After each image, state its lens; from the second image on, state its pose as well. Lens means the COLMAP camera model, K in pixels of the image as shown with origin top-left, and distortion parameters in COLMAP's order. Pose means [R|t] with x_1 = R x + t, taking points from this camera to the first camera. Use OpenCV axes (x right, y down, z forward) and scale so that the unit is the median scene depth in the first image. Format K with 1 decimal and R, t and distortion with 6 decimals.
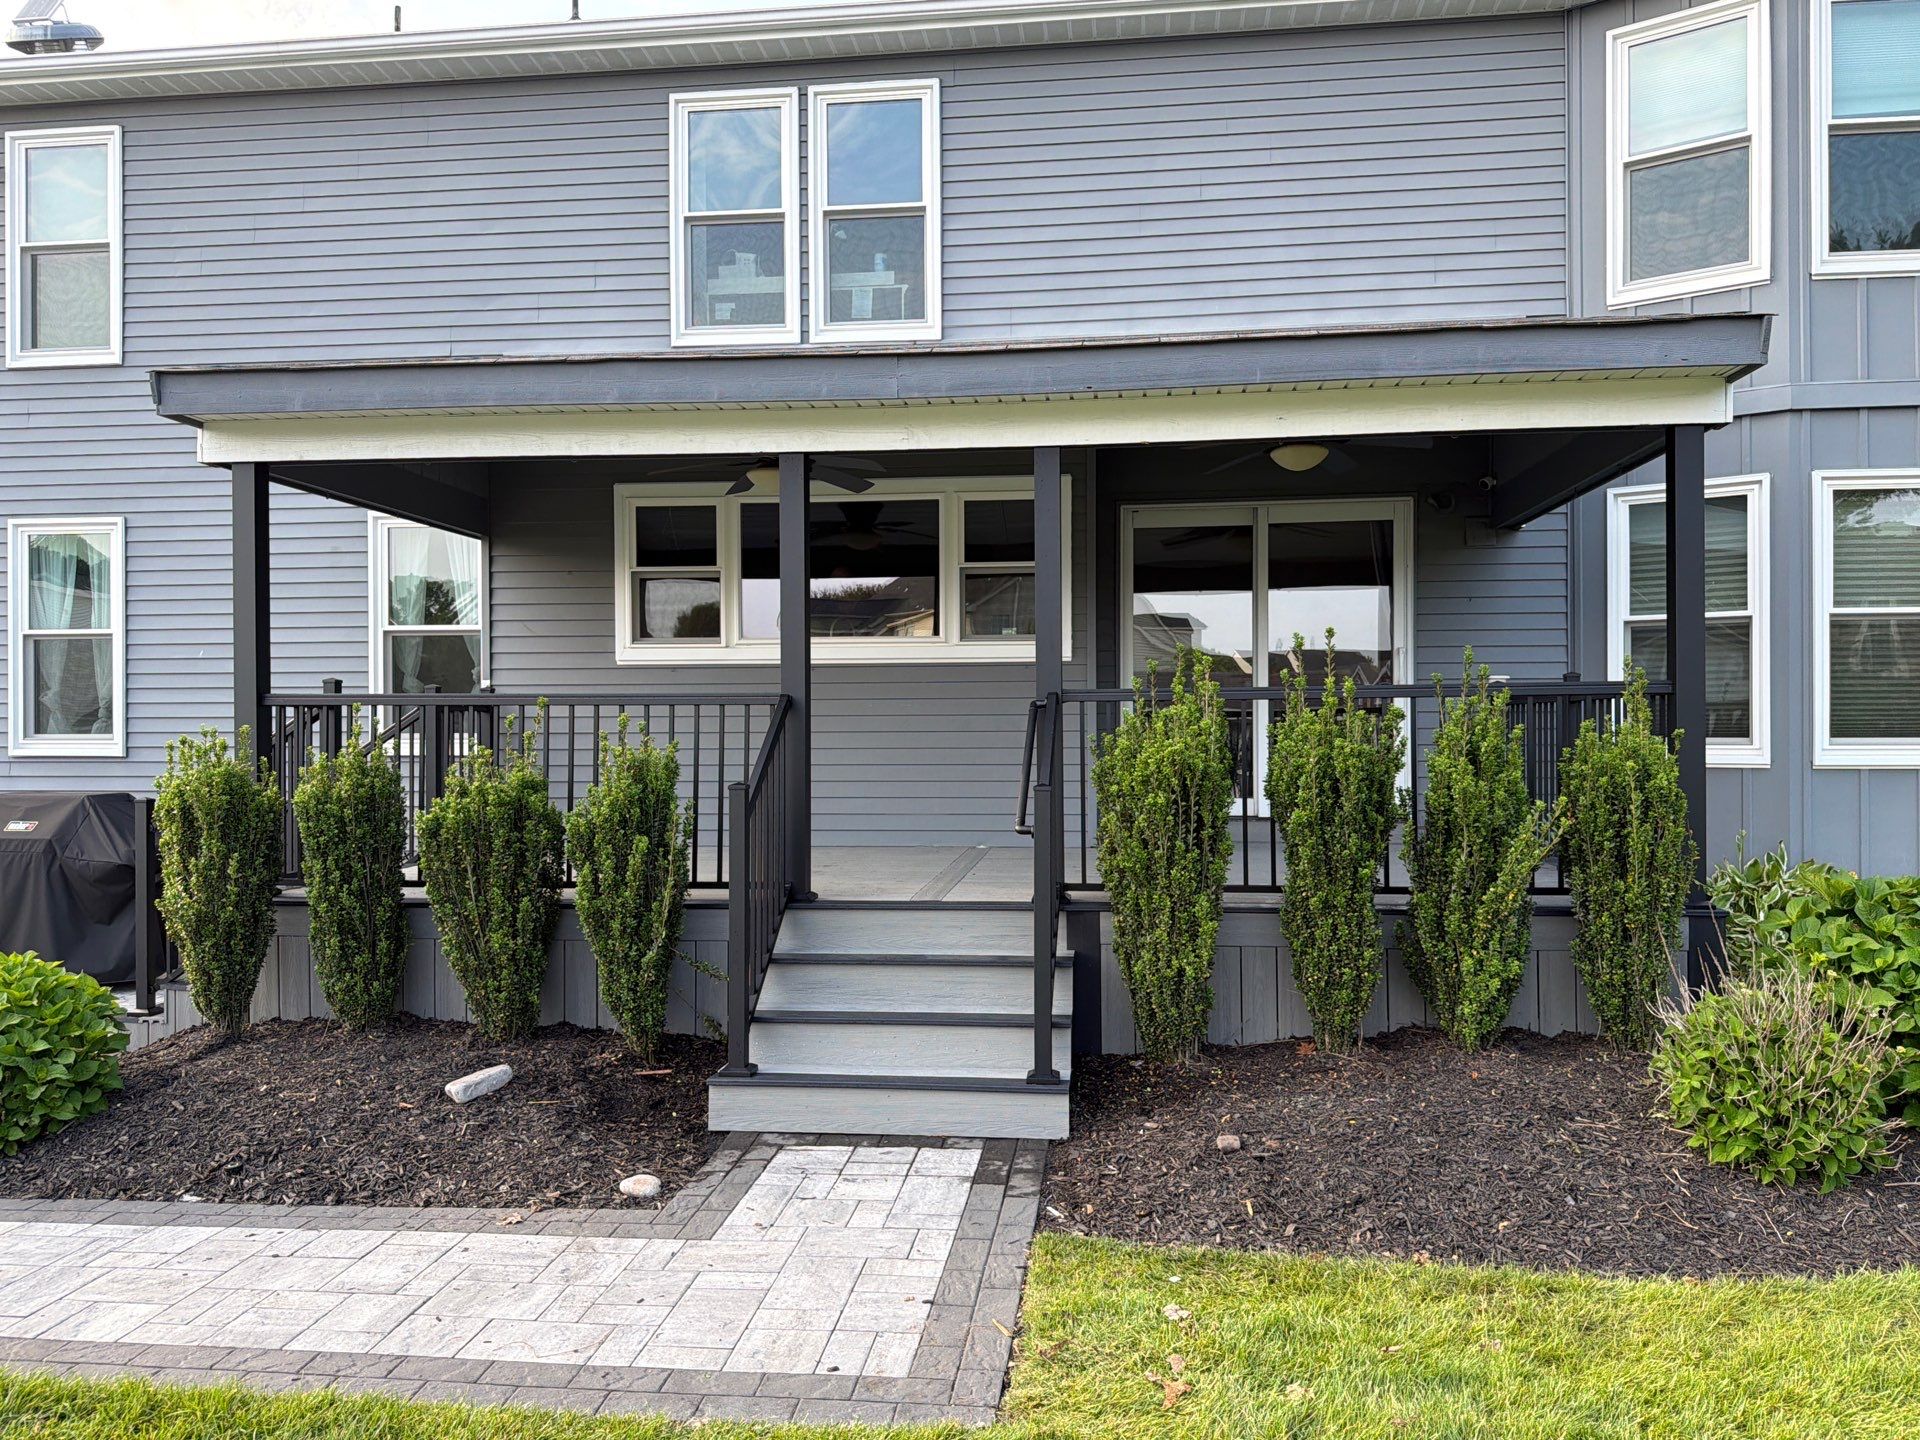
lens RADIAL K [[1395.4, 0, 967.7], [0, 1395.4, 727.3], [0, 0, 1]] dist [0.010387, -0.003704]
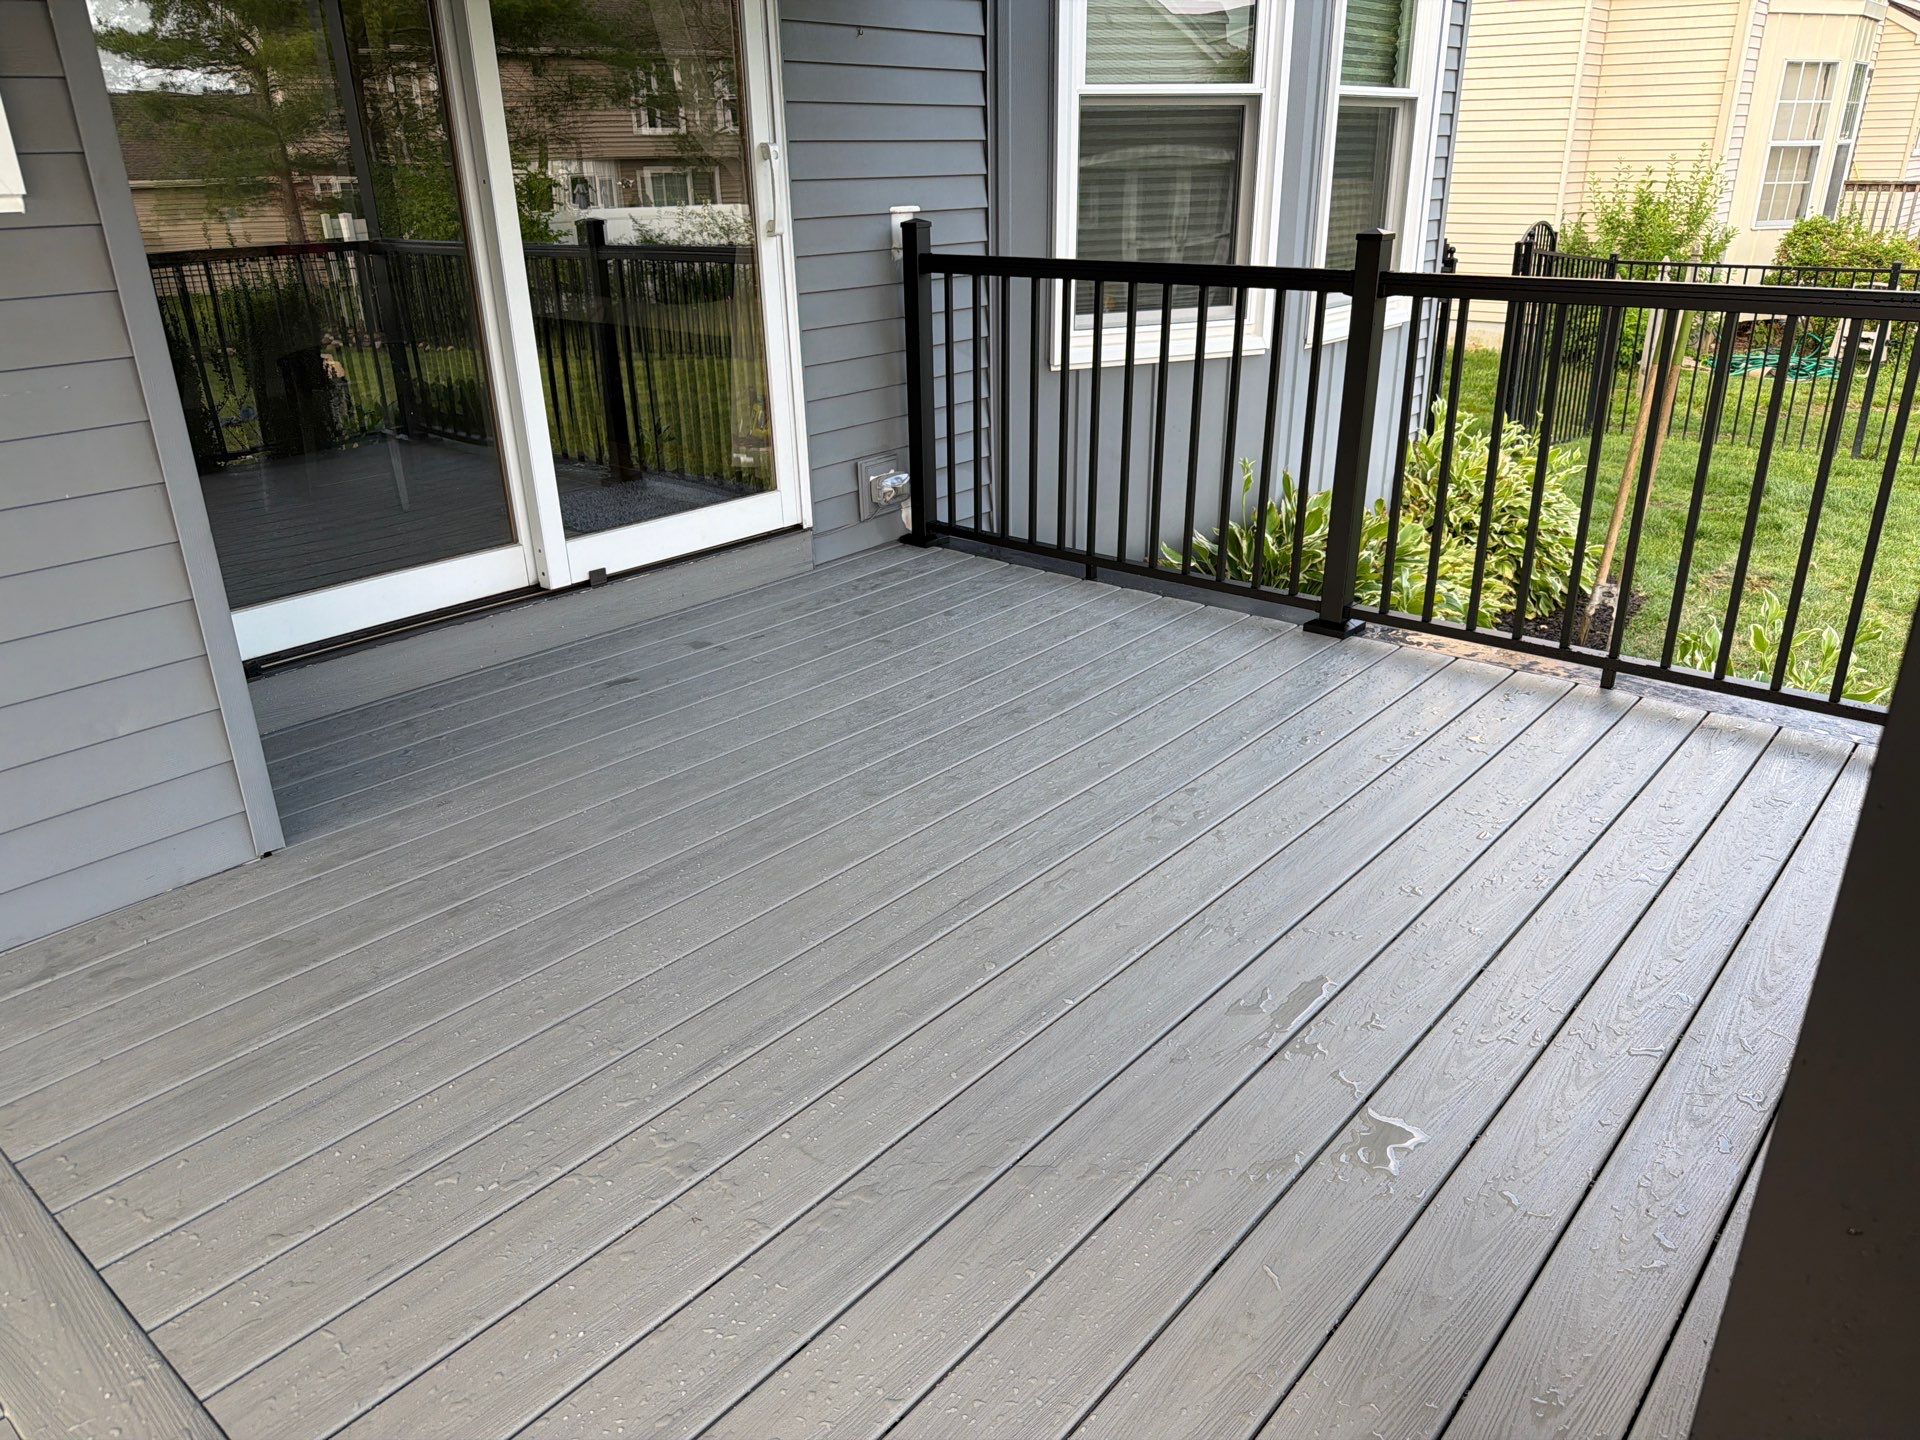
lens RADIAL K [[1379.3, 0, 928.4], [0, 1379.3, 752.4], [0, 0, 1]] dist [0.001121, -0.001343]
pose [[0.562230, -0.333978, 0.756542, -0.082228], [0.015217, 0.918848, 0.394319, -0.076882], [-0.826841, -0.210185, 0.521686, 1.034808]]
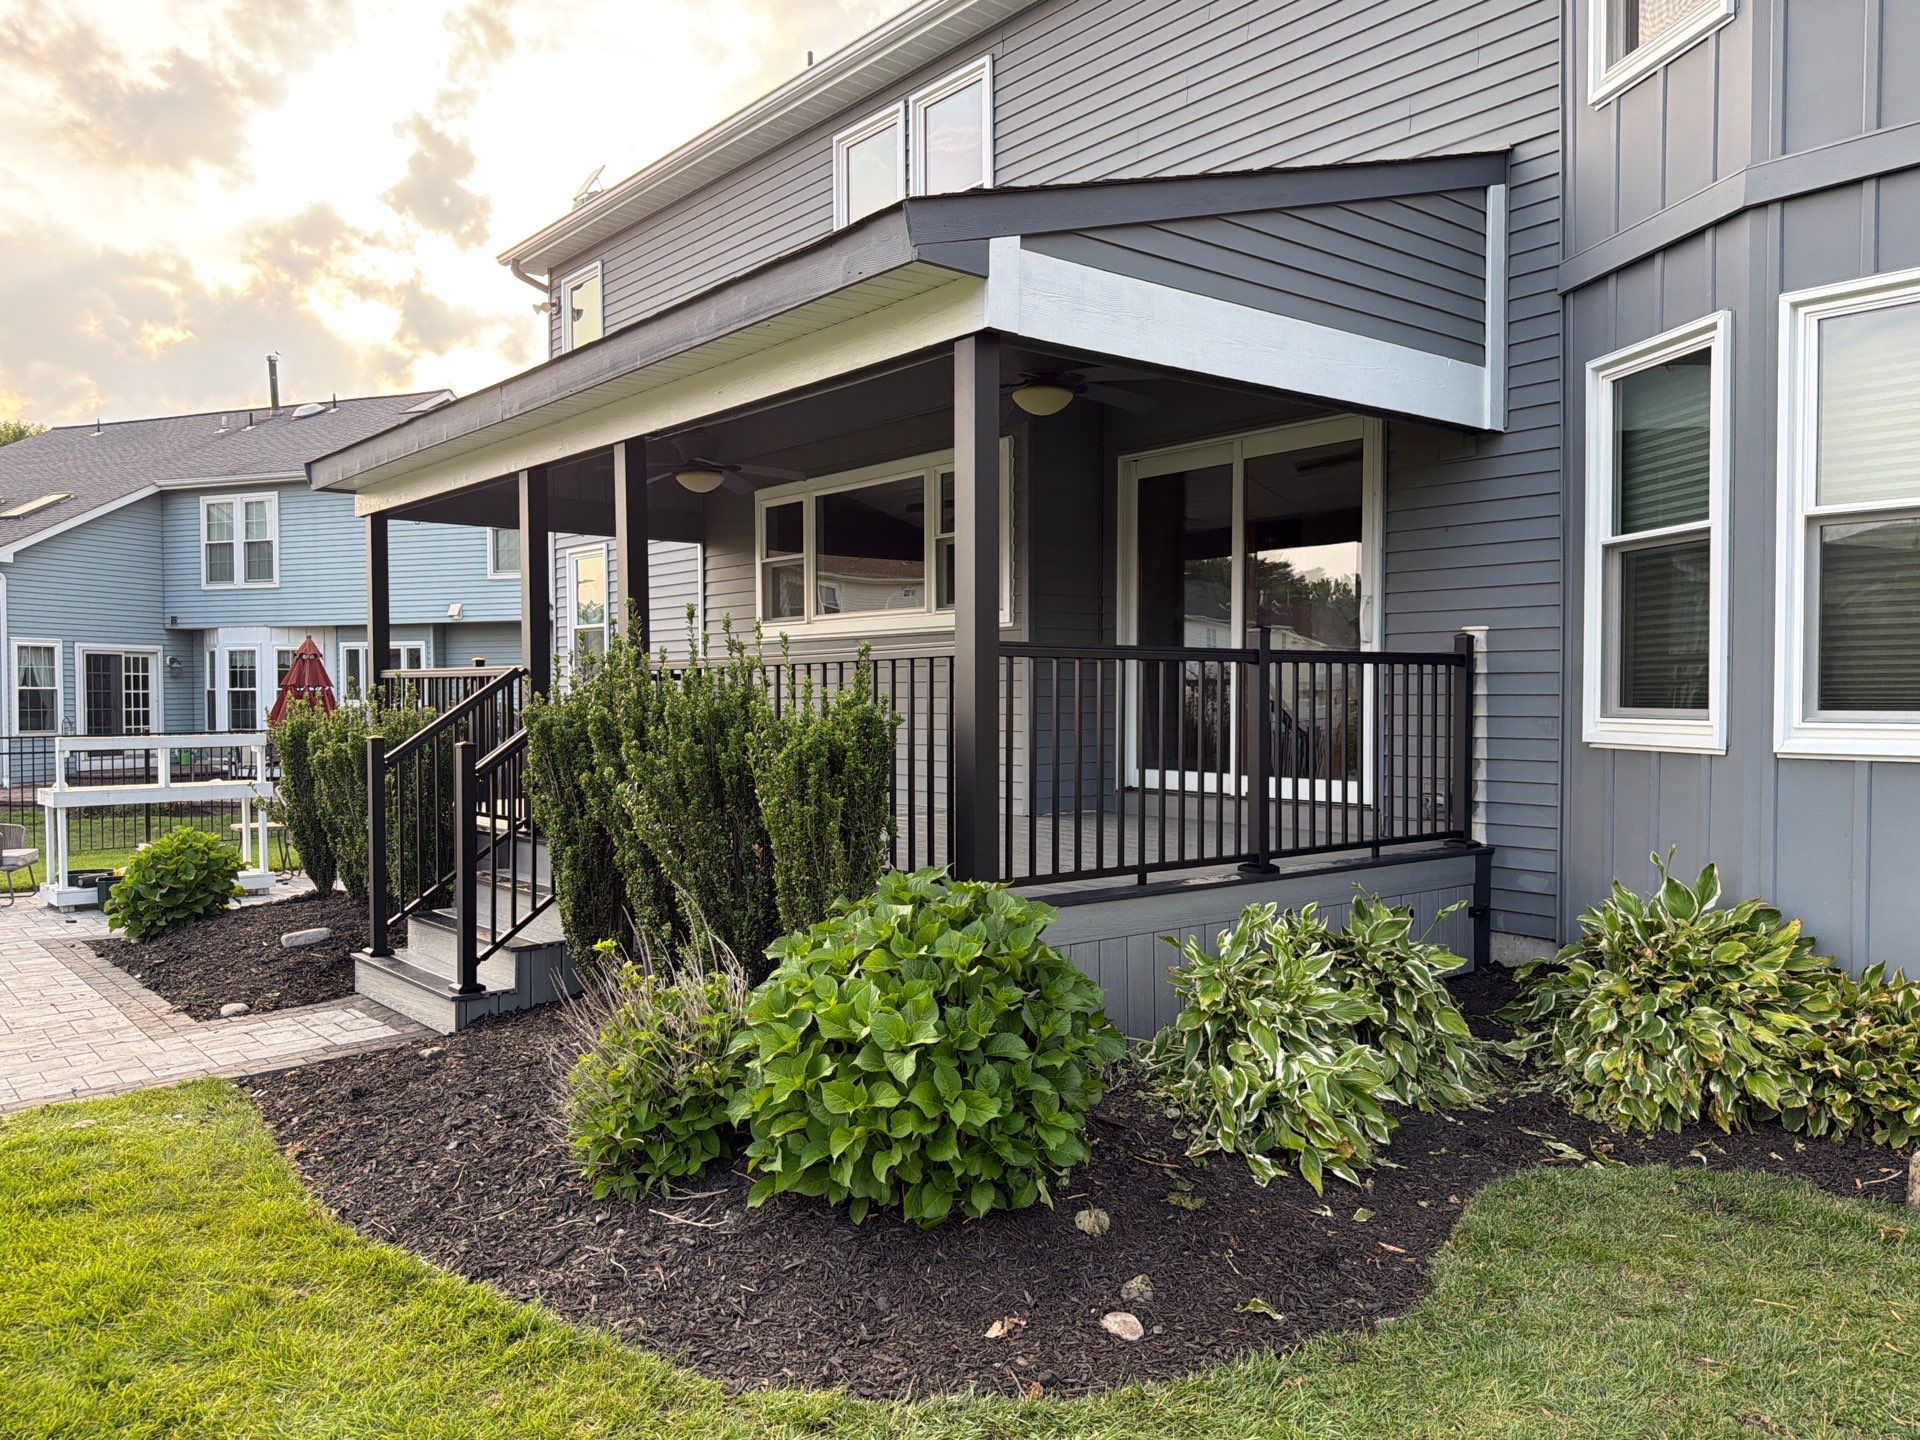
lens RADIAL K [[1395.4, 0, 967.7], [0, 1395.4, 727.3], [0, 0, 1]] dist [0.010387, -0.003704]
pose [[0.739827, 0.016761, -0.672588, 1.015881], [-0.002027, 0.999741, 0.022685, 0.001866], [0.672794, -0.015420, 0.739669, 0.357059]]
